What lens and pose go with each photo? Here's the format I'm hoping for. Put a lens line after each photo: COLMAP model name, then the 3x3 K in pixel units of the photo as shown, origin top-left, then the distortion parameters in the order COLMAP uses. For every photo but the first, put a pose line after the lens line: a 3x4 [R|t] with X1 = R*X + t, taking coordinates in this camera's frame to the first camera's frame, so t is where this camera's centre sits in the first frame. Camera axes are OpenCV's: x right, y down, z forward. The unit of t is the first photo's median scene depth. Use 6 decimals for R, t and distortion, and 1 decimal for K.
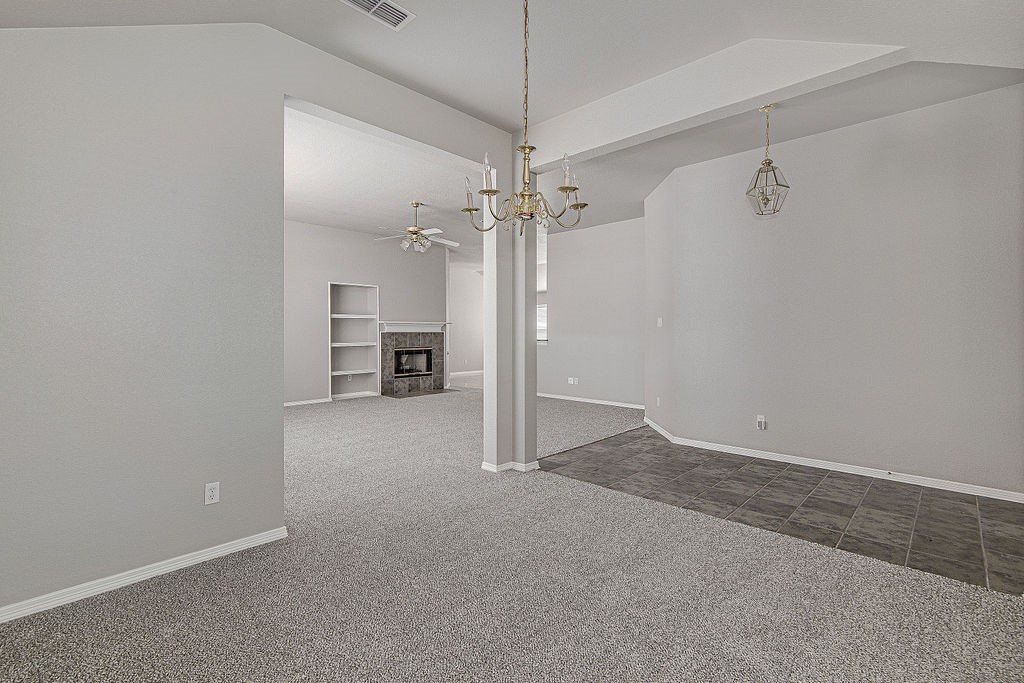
lens RADIAL K [[477.8, 0, 515.7], [0, 477.8, 333.8], [0, 0, 1]] dist [-0.000222, -0.000364]
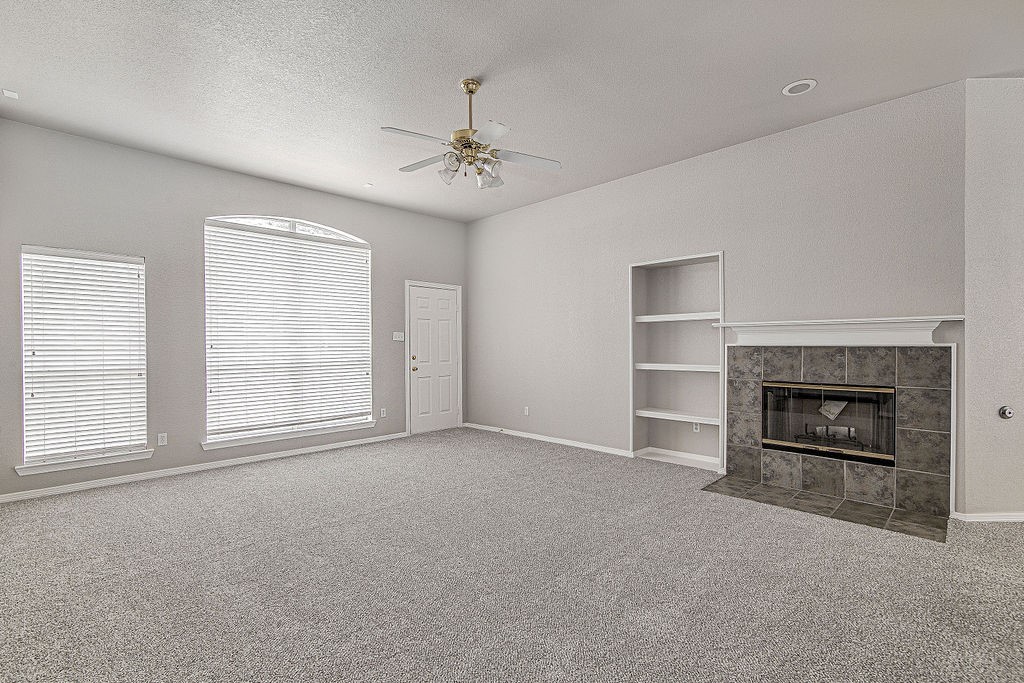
lens RADIAL K [[450.4, 0, 450.4], [0, 450.4, 343.4], [0, 0, 1]] dist [0.000865, 0.000106]
pose [[-0.056046, -0.004761, -0.998417, 0.210894], [-0.002933, 0.999985, -0.004604, -0.003169], [0.998424, 0.002670, -0.056059, 0.798920]]
